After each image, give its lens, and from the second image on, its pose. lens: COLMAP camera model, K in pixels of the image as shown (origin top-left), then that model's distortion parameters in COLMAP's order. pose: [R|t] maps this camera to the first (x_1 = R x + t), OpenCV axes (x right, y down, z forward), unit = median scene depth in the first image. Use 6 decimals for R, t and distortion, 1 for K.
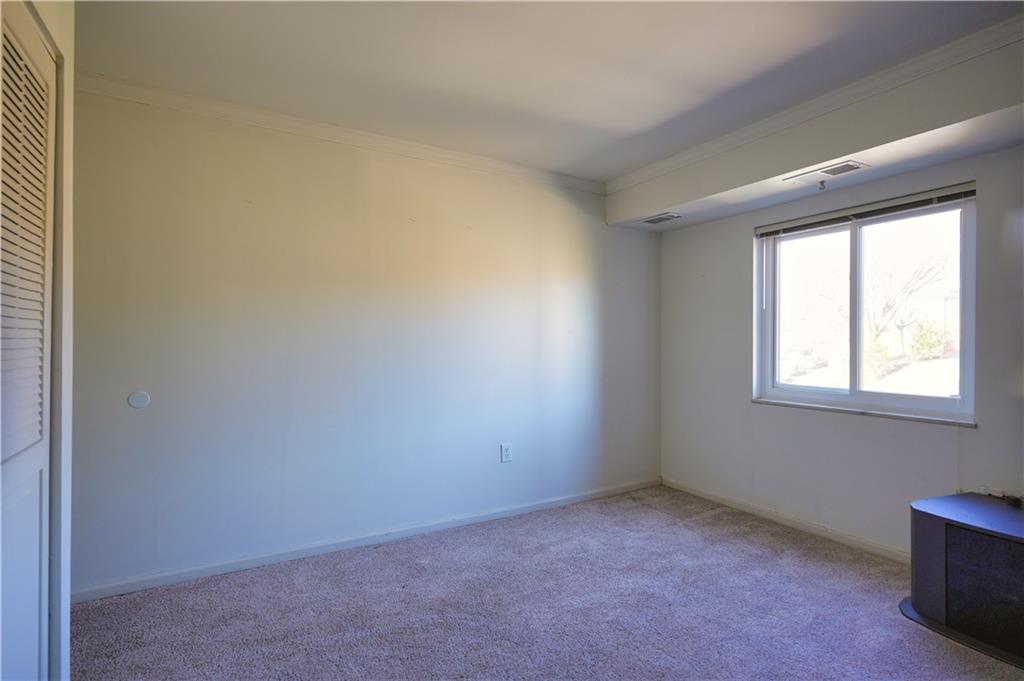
lens RADIAL K [[492.2, 0, 512.0], [0, 492.2, 340.5], [0, 0, 1]] dist [-0.003216, -0.000450]
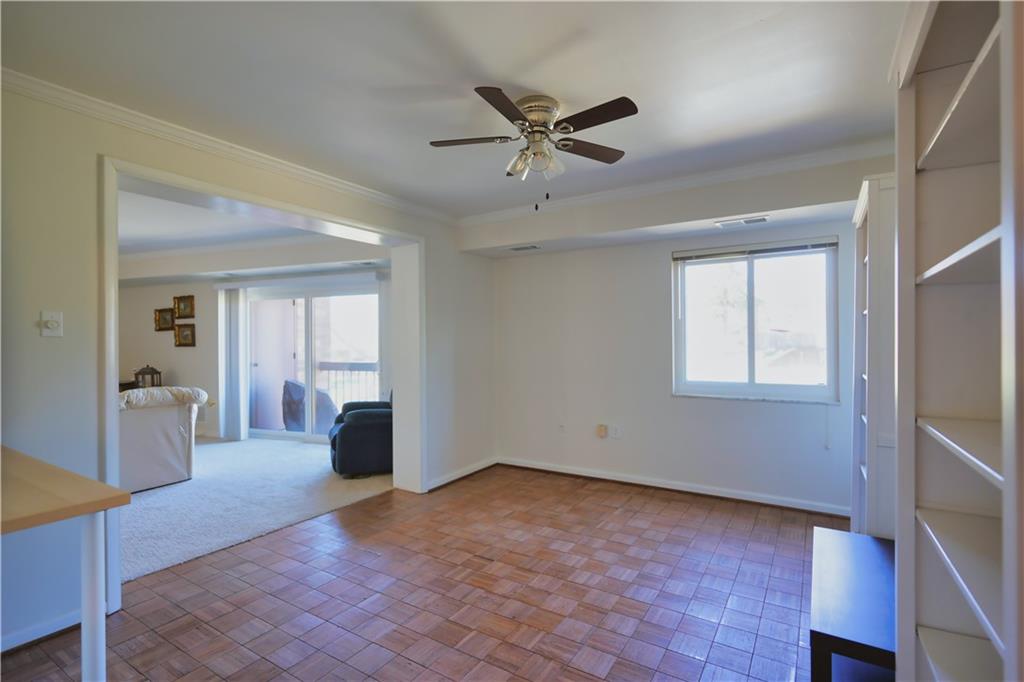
lens RADIAL K [[492.2, 0, 512.0], [0, 492.2, 341.0], [0, 0, 1]] dist [-0.003216, -0.000450]
pose [[0.881256, -0.007111, 0.472586, -0.458381], [0.006537, 0.999975, 0.002856, -0.018539], [-0.472595, 0.000572, 0.881280, 0.126983]]
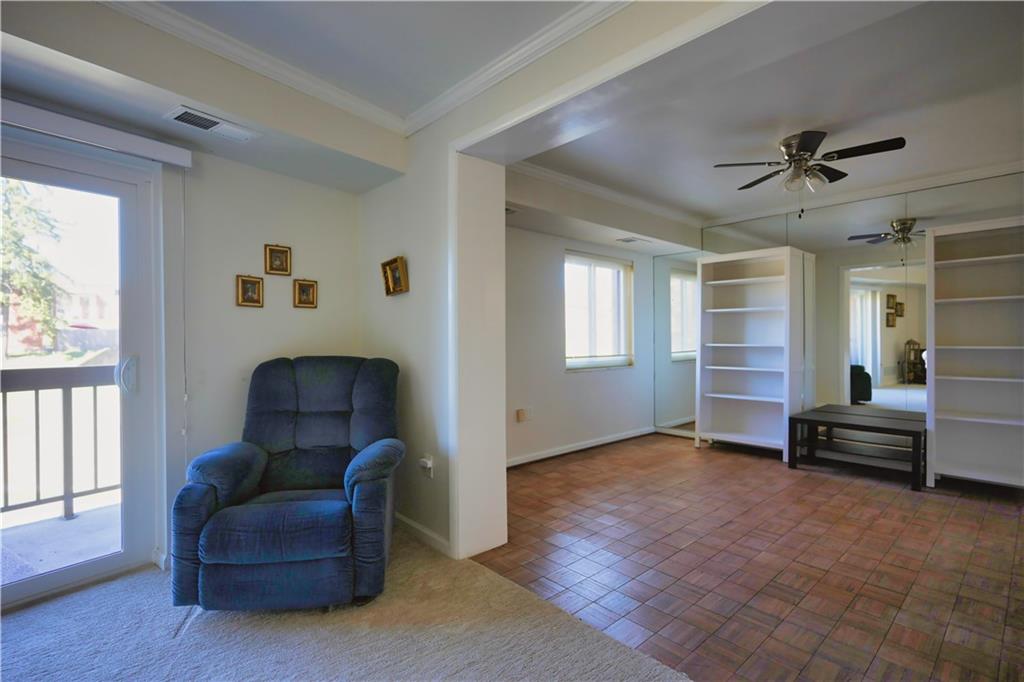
lens RADIAL K [[492.2, 0, 512.0], [0, 492.2, 341.0], [0, 0, 1]] dist [-0.003216, -0.000450]
pose [[-0.219188, -0.007848, 0.975651, -0.914051], [0.000412, 0.999967, 0.008136, 0.024049], [-0.975683, 0.002185, -0.219177, 1.569514]]
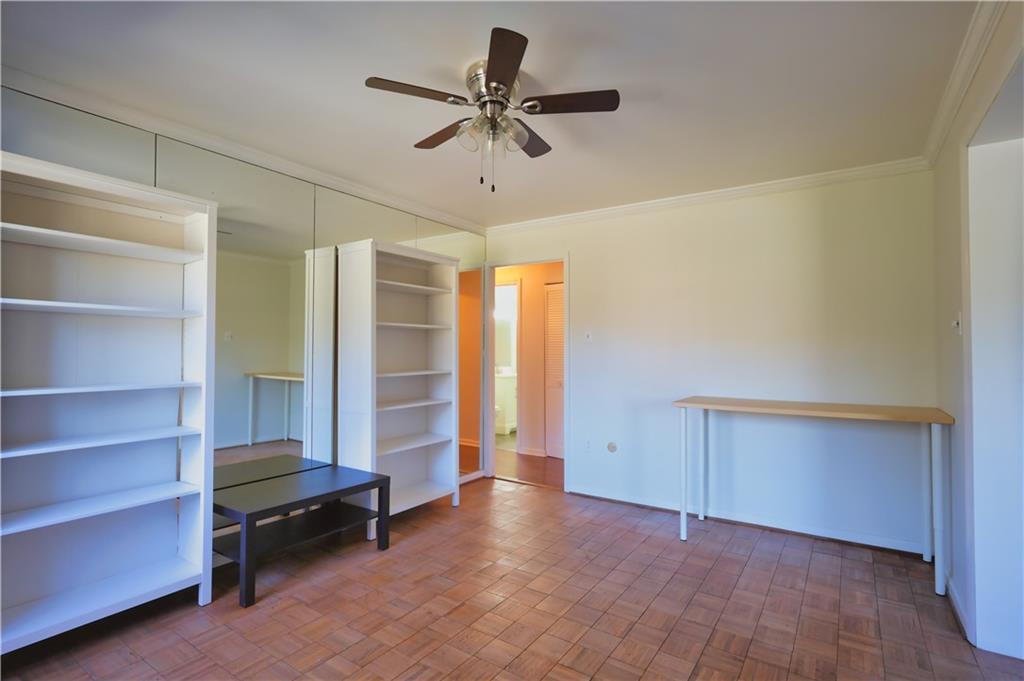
lens RADIAL K [[492.2, 0, 512.0], [0, 492.2, 340.5], [0, 0, 1]] dist [-0.003216, -0.000450]
pose [[-0.899813, -0.013448, -0.436068, 0.202898], [-0.001623, 0.999621, -0.027478, 0.002333], [0.436272, -0.024018, -0.899494, 1.380516]]
